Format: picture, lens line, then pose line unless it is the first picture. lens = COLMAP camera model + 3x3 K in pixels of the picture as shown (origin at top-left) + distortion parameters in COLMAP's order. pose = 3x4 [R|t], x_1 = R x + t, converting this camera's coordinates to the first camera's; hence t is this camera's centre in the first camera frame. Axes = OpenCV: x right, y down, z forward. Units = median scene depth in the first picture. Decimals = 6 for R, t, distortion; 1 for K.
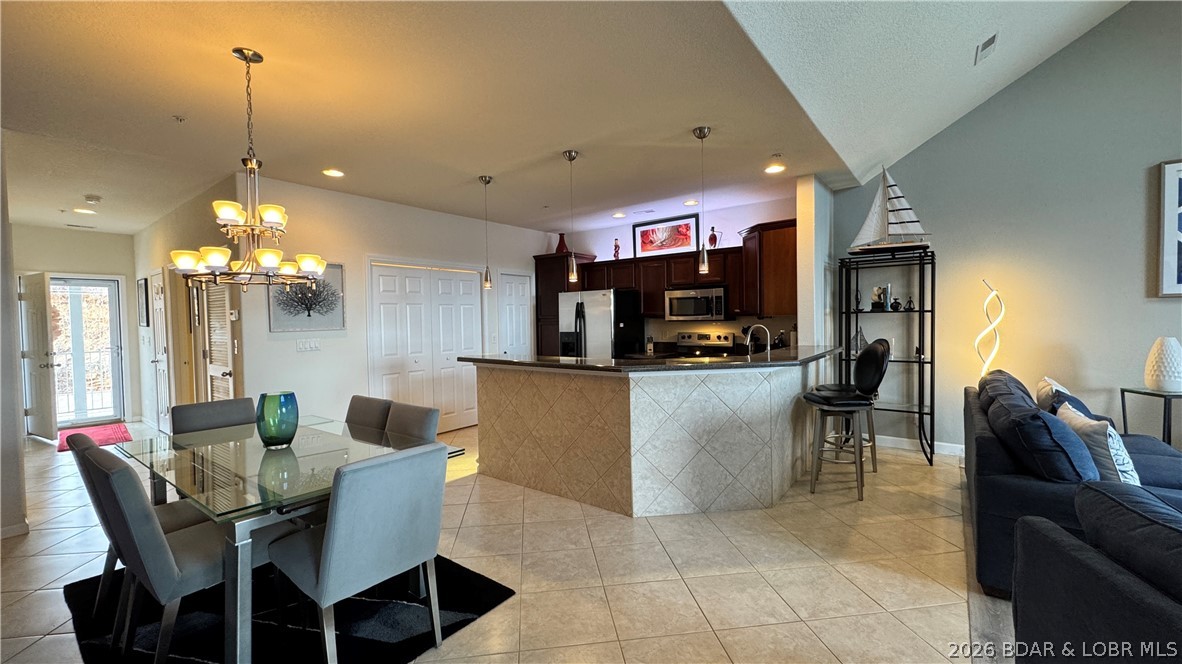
lens RADIAL K [[471.0, 0, 590.0], [0, 471.0, 333.0], [0, 0, 1]] dist [-0.001841, -0.000326]
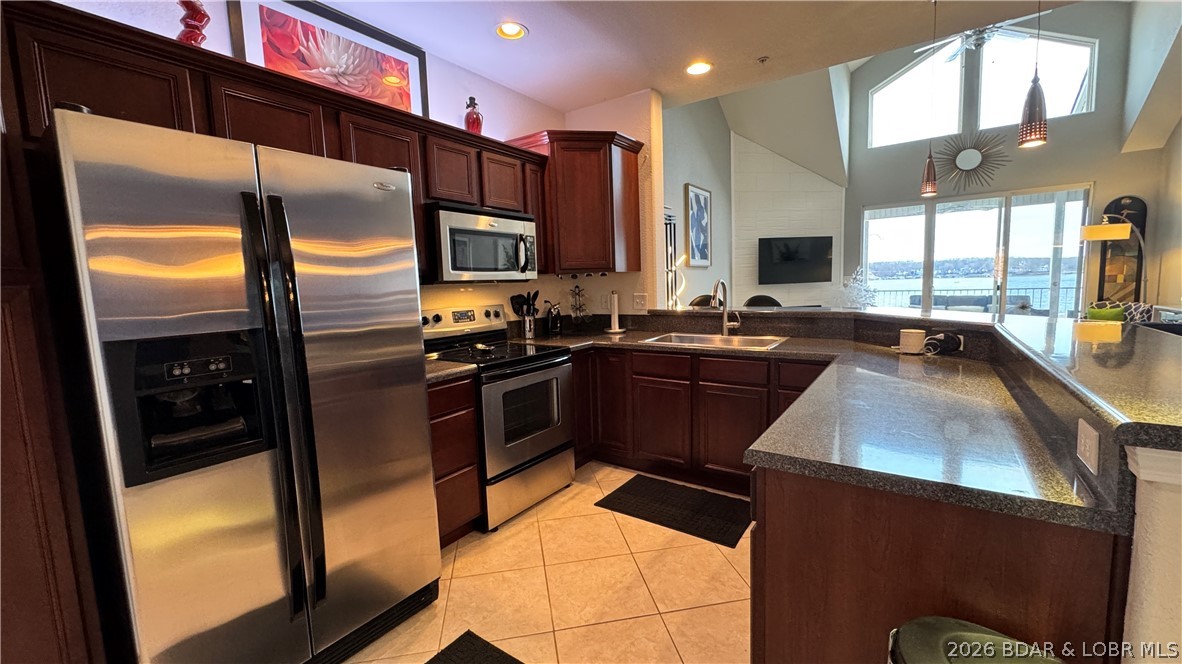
lens RADIAL K [[471.0, 0, 590.0], [0, 471.0, 333.0], [0, 0, 1]] dist [-0.001841, -0.000326]
pose [[-0.052644, -0.086625, 0.994849, -0.347989], [0.066026, 0.993749, 0.090023, -0.012806], [-0.996428, 0.070425, -0.046595, 1.163614]]
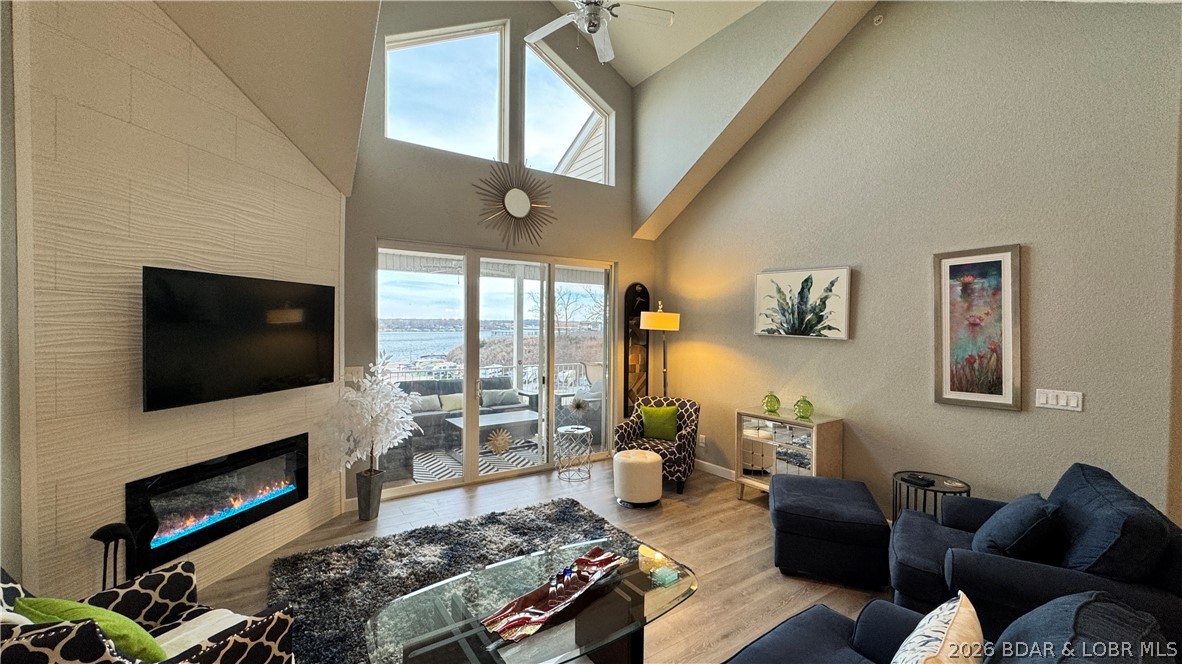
lens RADIAL K [[471.0, 0, 590.0], [0, 471.0, 333.0], [0, 0, 1]] dist [-0.001841, -0.000326]
pose [[-0.949127, 0.006469, 0.314828, 0.648577], [0.018585, 0.999197, 0.035499, -0.089869], [-0.314346, 0.039545, -0.948485, 0.820248]]
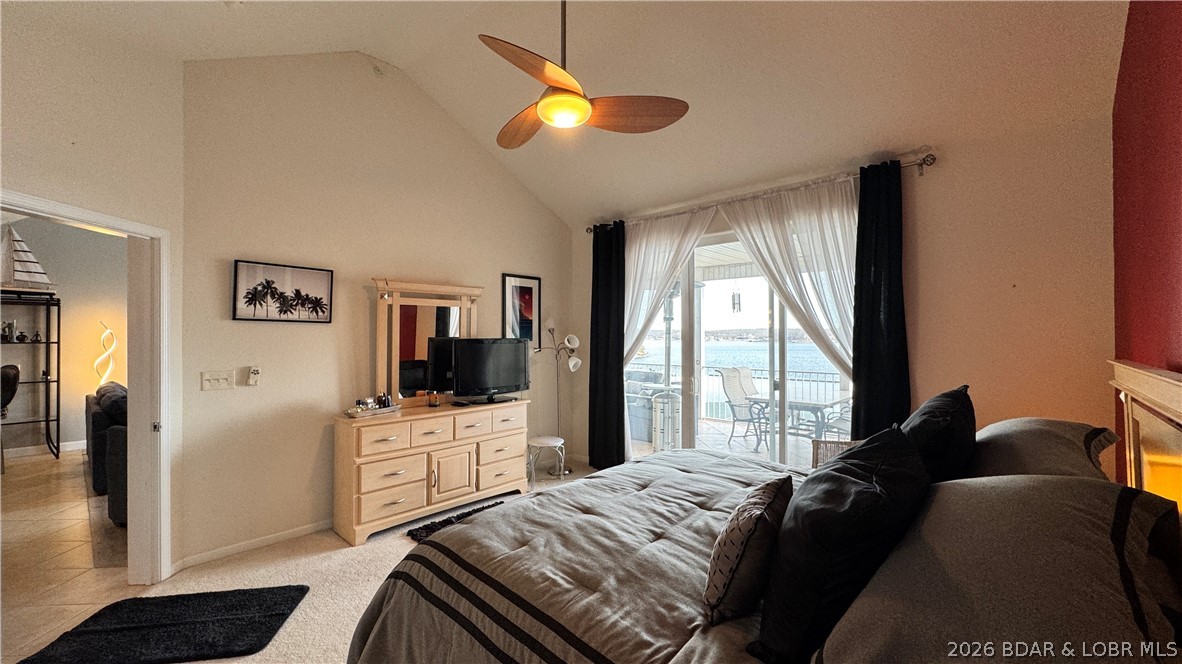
lens RADIAL K [[471.0, 0, 590.0], [0, 471.0, 333.0], [0, 0, 1]] dist [-0.001841, -0.000326]
pose [[0.081798, 0.023486, 0.996372, -0.447266], [0.030564, 0.999193, -0.026062, 0.006435], [-0.996180, 0.032584, 0.081014, -0.573569]]
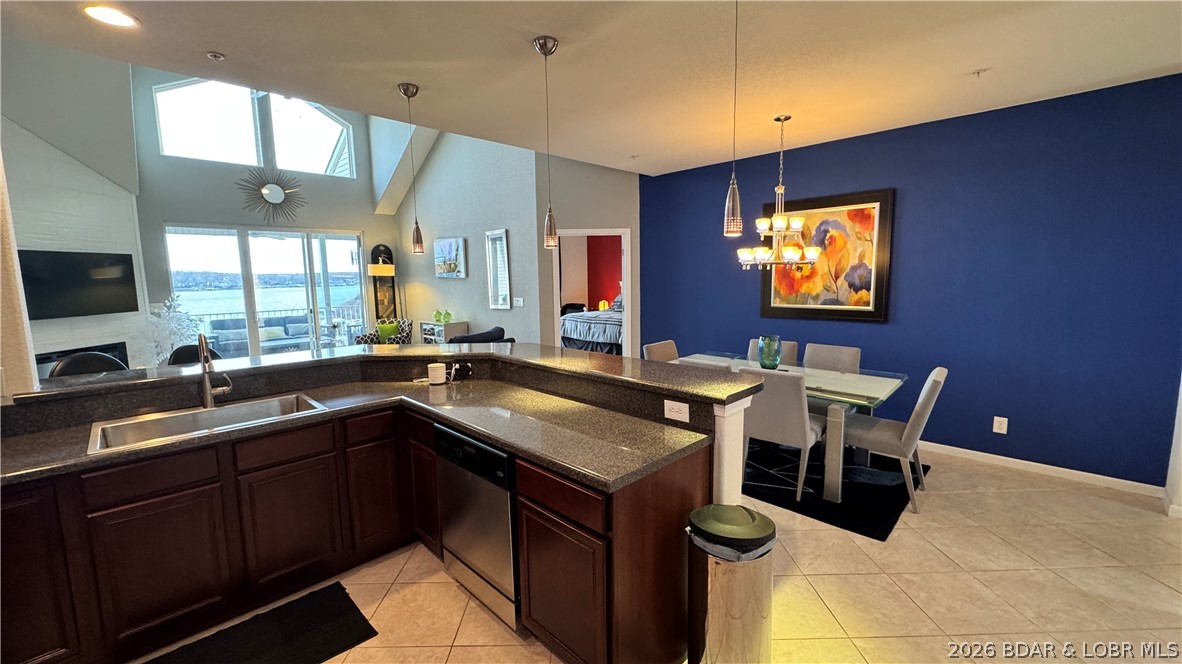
lens RADIAL K [[471.0, 0, 590.0], [0, 471.0, 333.0], [0, 0, 1]] dist [-0.001841, -0.000326]
pose [[-0.991827, 0.020693, 0.125903, -0.140924], [0.039661, 0.987880, 0.150070, -0.075799], [-0.121272, 0.153837, -0.980626, 1.379679]]
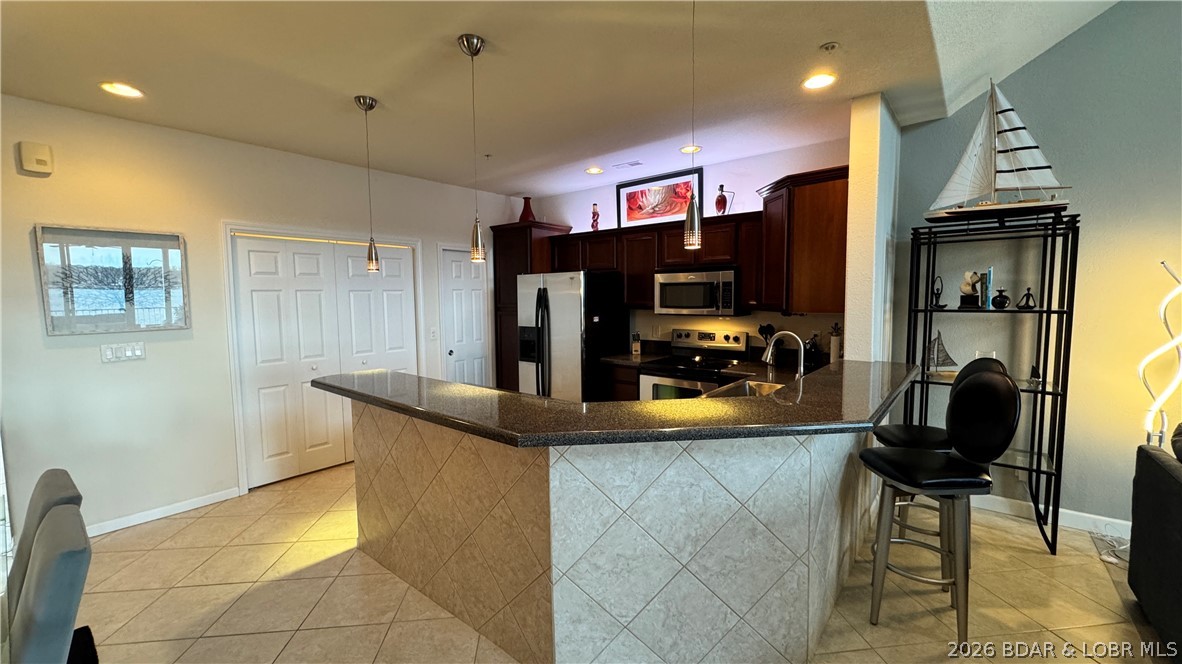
lens RADIAL K [[471.0, 0, 590.0], [0, 471.0, 333.0], [0, 0, 1]] dist [-0.001841, -0.000326]
pose [[0.999573, 0.008622, -0.027926, 0.103512], [-0.007227, 0.998739, 0.049689, -0.042115], [0.028319, -0.049466, 0.998374, 0.334288]]
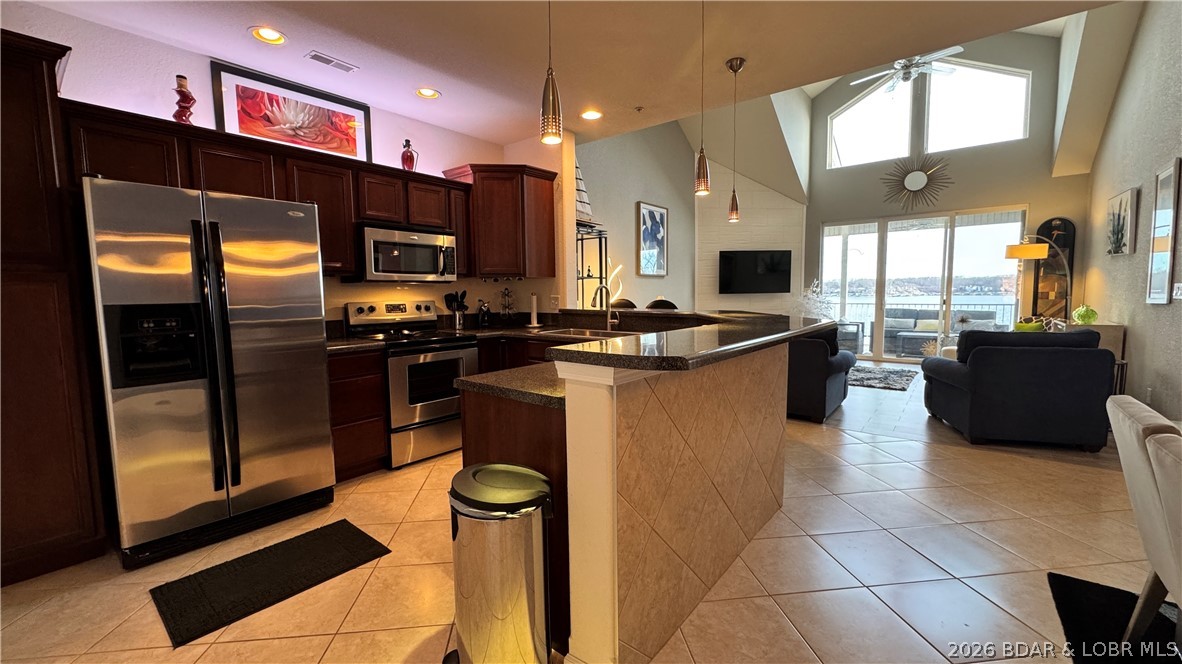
lens RADIAL K [[471.0, 0, 590.0], [0, 471.0, 333.0], [0, 0, 1]] dist [-0.001841, -0.000326]
pose [[0.016389, -0.069586, 0.997441, -0.522226], [0.041156, 0.996777, 0.068864, 0.011563], [-0.999018, 0.039922, 0.019200, 0.945206]]
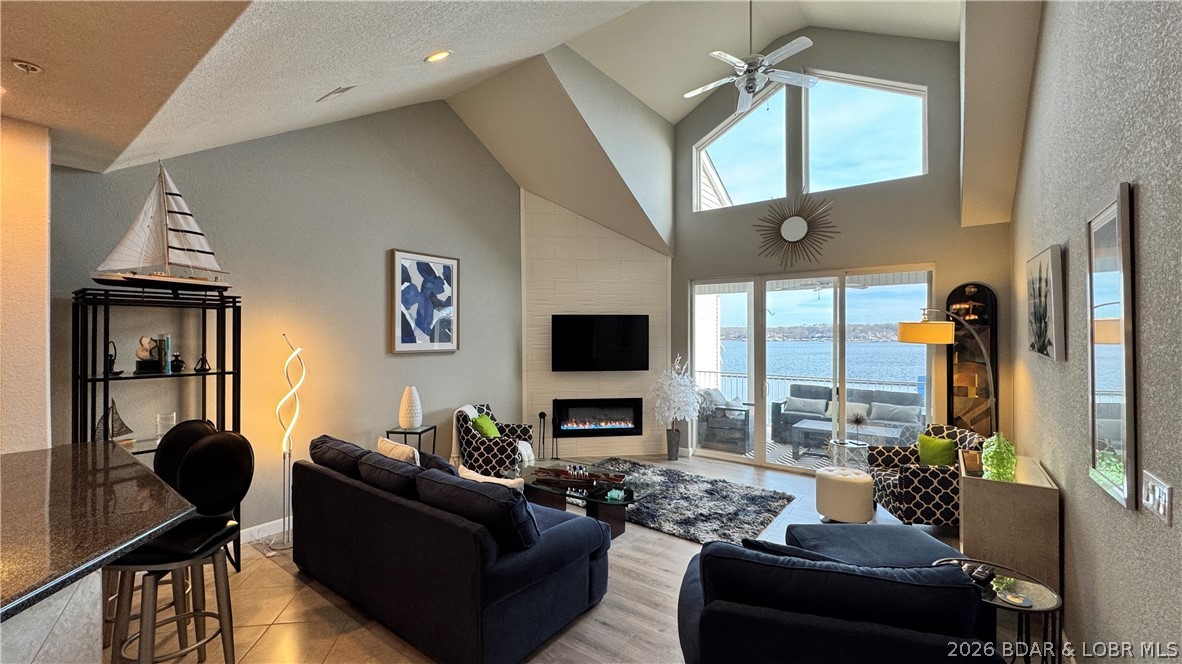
lens RADIAL K [[471.0, 0, 590.0], [0, 471.0, 333.0], [0, 0, 1]] dist [-0.001841, -0.000326]
pose [[-0.013305, 0.018002, 0.999749, -0.060133], [0.027611, 0.999463, -0.017630, -0.076190], [-0.999530, 0.027370, -0.013795, 0.389888]]
